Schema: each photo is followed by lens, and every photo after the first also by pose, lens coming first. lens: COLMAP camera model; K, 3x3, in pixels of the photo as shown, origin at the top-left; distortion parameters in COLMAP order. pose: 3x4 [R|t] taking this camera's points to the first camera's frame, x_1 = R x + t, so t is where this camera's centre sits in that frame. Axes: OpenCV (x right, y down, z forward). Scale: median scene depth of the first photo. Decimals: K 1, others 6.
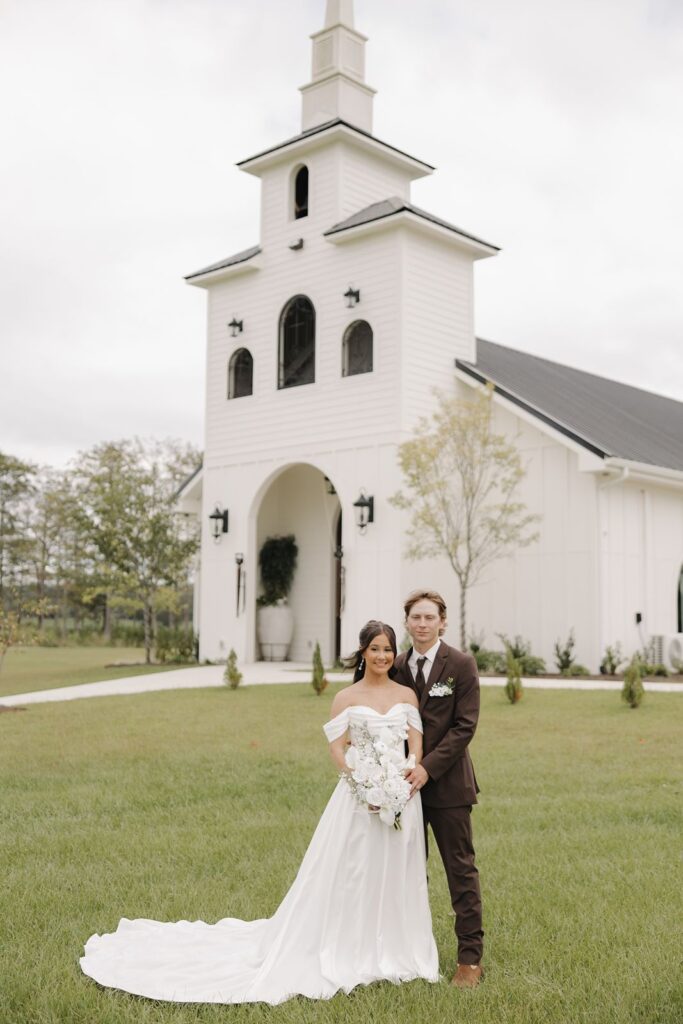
lens RADIAL K [[1163.4, 0, 341.5], [0, 1163.4, 512.0], [0, 0, 1]] dist [-0.000204, 0.014126]
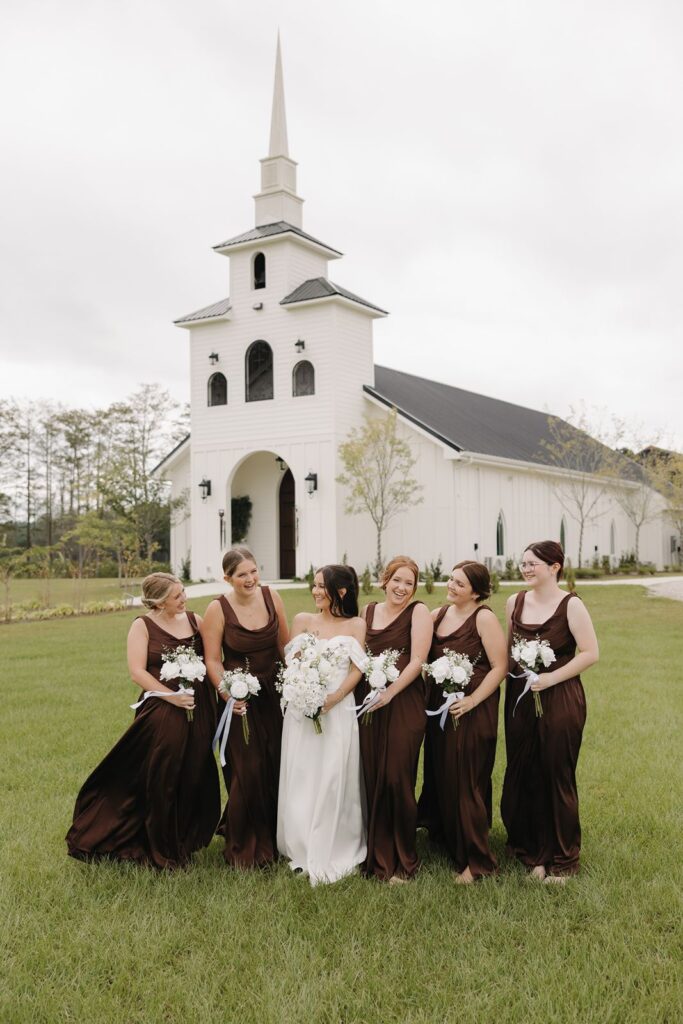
lens RADIAL K [[1062.2, 0, 341.5], [0, 1062.2, 512.0], [0, 0, 1]] dist [0.015732, 0.003804]
pose [[0.983912, -0.012707, 0.178201, -0.188377], [0.002595, 0.998378, 0.056866, -0.041494], [-0.178635, -0.055488, 0.982350, -0.415072]]
